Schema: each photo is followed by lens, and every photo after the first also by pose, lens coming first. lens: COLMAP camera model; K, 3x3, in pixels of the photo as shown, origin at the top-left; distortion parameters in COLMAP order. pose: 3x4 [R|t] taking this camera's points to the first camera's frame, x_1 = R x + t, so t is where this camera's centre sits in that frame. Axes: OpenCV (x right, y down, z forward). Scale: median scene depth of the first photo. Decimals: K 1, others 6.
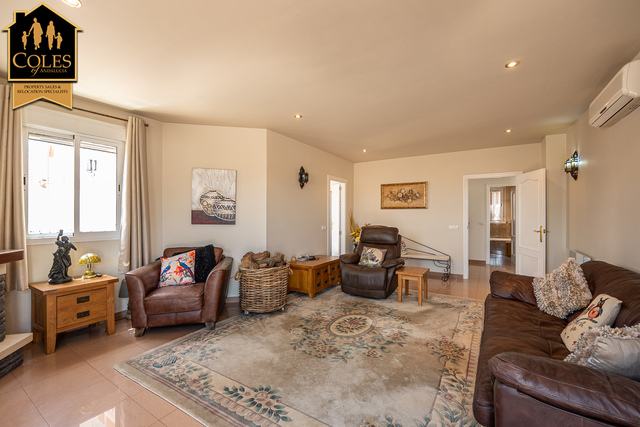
lens RADIAL K [[273.8, 0, 320.9], [0, 273.8, 216.5], [0, 0, 1]] dist [-0.000057, -0.000280]
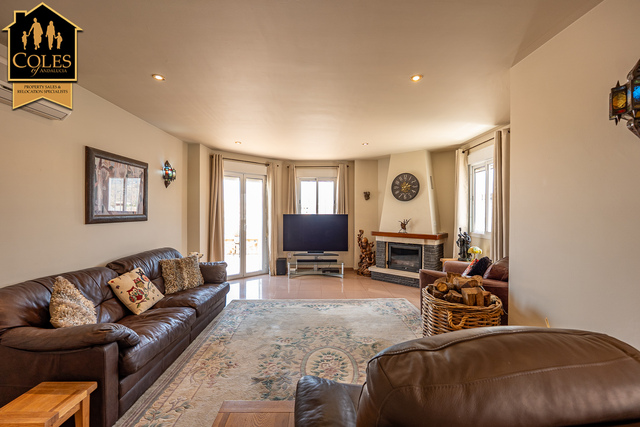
lens RADIAL K [[273.8, 0, 319.3], [0, 273.8, 212.8], [0, 0, 1]] dist [-0.000057, -0.000280]
pose [[-0.839959, -0.000240, -0.542651, 0.589570], [-0.000063, 1.000000, -0.000345, -0.036687], [0.542651, -0.000255, -0.839958, 1.739873]]
